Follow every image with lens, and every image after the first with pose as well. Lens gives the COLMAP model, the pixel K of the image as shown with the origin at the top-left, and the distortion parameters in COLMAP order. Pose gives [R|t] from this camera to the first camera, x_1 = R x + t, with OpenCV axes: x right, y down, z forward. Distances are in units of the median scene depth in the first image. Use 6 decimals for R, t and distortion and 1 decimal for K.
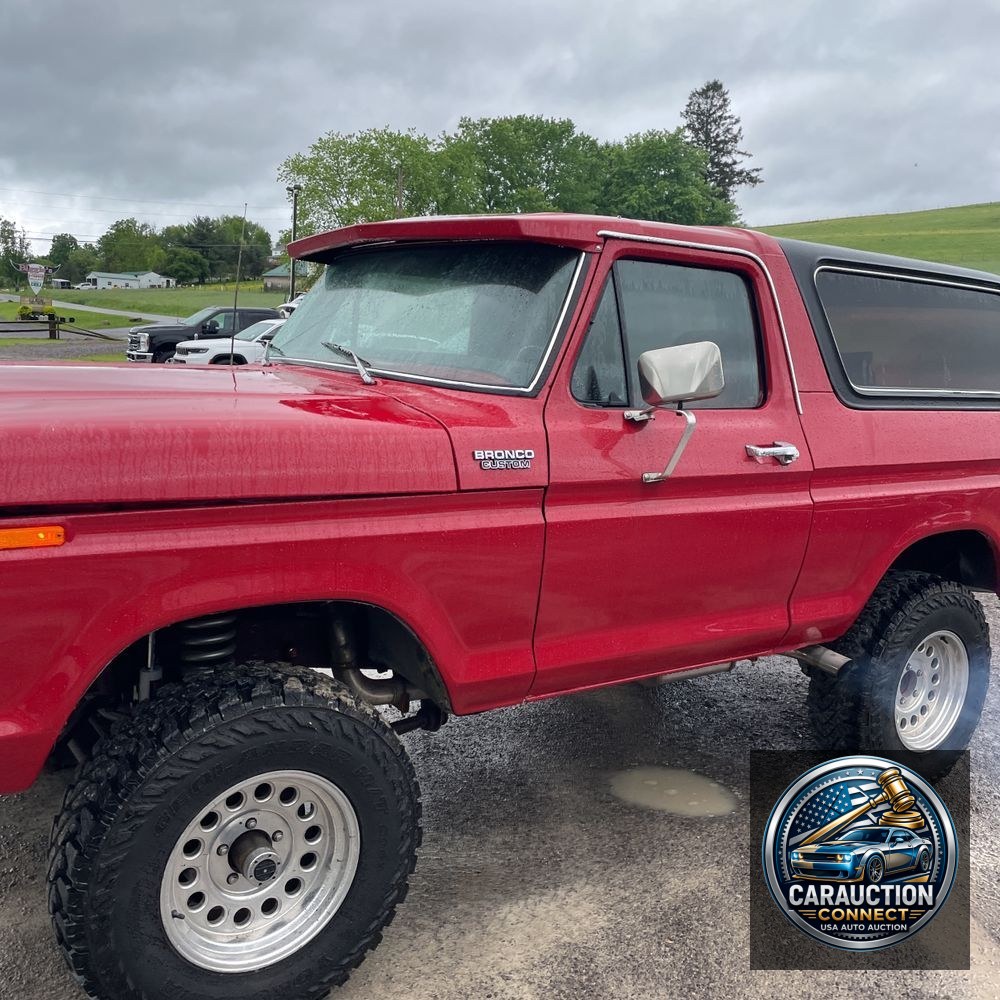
lens RADIAL K [[1019.9, 0, 492.1], [0, 1019.9, 496.1], [0, 0, 1]] dist [0.050345, 0.000000]
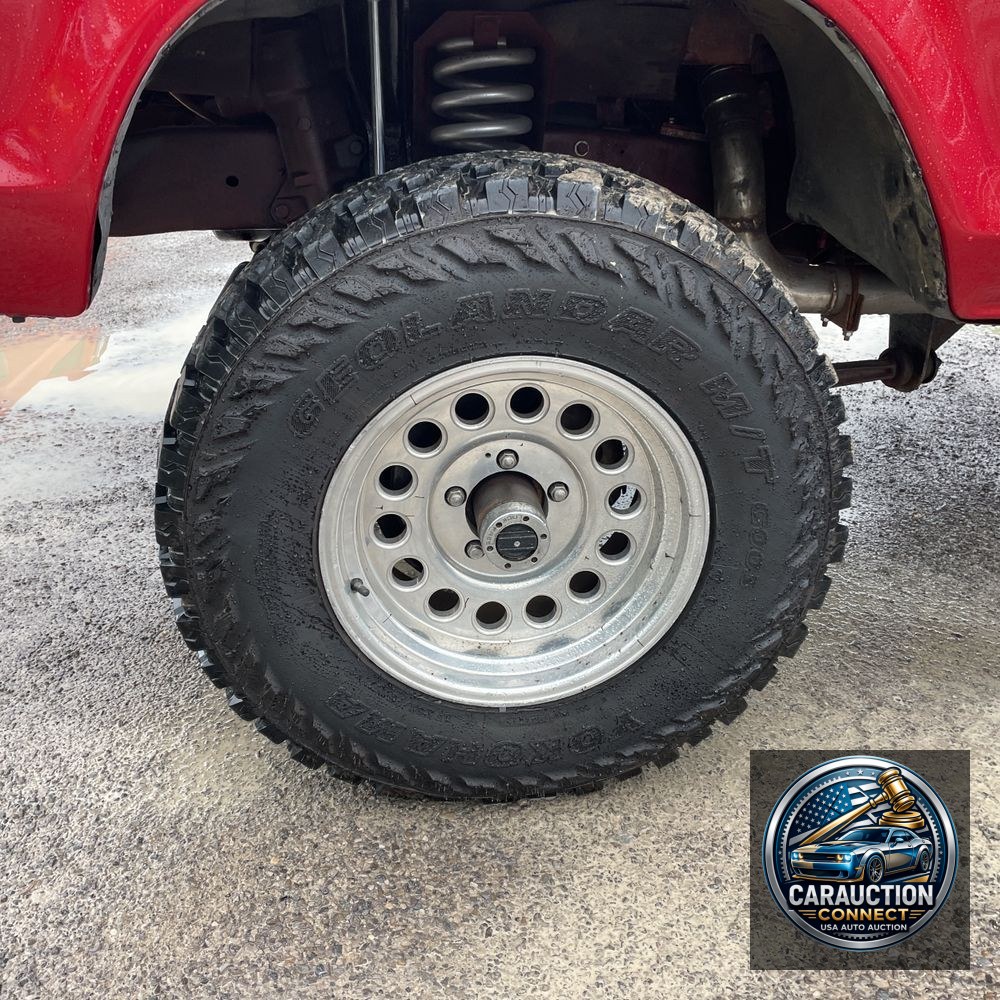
lens RADIAL K [[1019.9, 0, 485.2], [0, 1019.9, 482.8], [0, 0, 1]] dist [0.050345, 0.000000]
pose [[0.887400, 0.140739, -0.438992, -0.008896], [-0.030488, 0.968091, 0.248736, 0.198540], [0.459992, -0.207344, 0.863375, 0.532611]]
